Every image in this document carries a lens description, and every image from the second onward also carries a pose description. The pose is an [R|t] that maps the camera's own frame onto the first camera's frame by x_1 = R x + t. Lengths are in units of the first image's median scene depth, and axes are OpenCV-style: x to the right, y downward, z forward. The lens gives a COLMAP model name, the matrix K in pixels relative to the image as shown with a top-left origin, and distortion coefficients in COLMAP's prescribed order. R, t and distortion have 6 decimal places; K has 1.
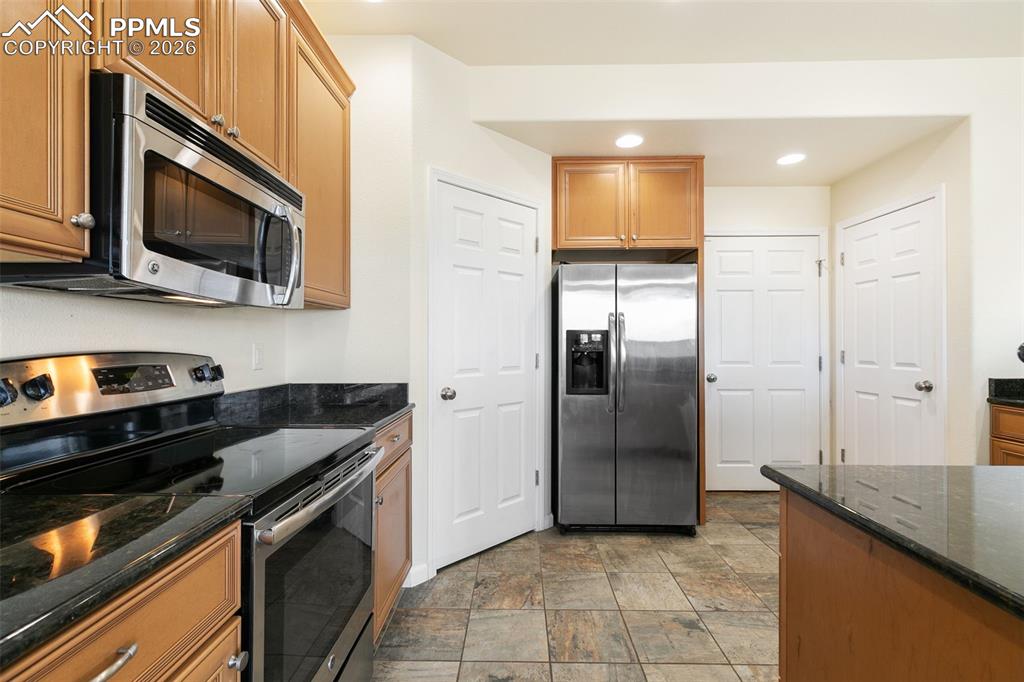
lens RADIAL K [[458.5, 0, 503.9], [0, 458.5, 339.8], [0, 0, 1]] dist [0.001159, 0.000206]
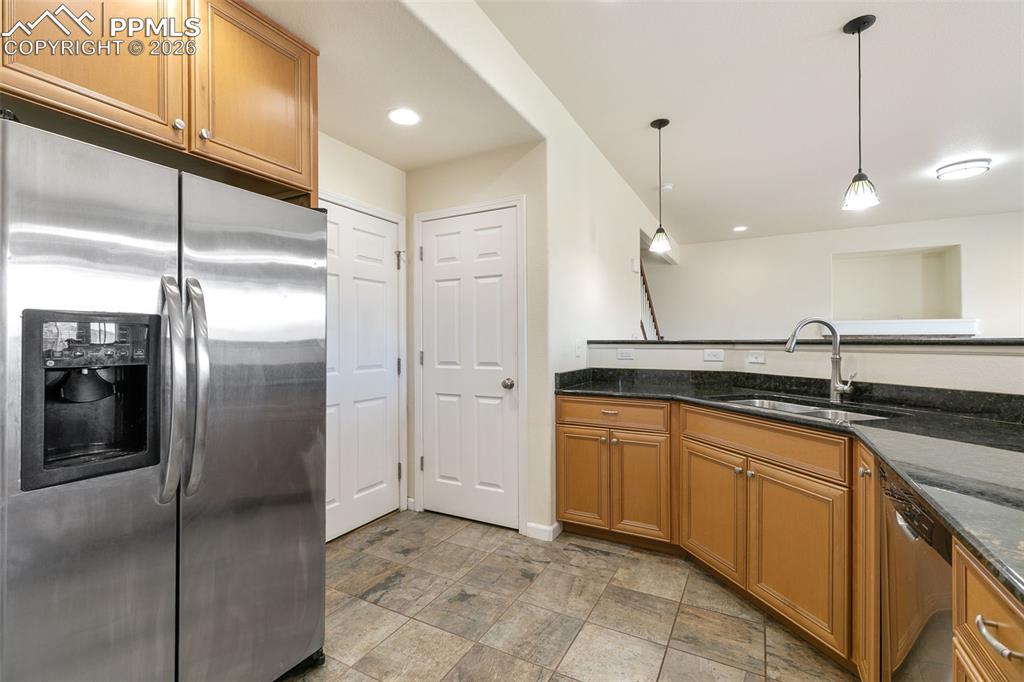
lens RADIAL K [[458.5, 0, 521.1], [0, 458.5, 339.2], [0, 0, 1]] dist [0.001159, 0.000206]
pose [[0.453862, 0.004397, 0.891061, -0.004399], [-0.000411, 0.999989, -0.004725, 0.003604], [-0.891072, 0.001778, 0.453859, 0.462434]]
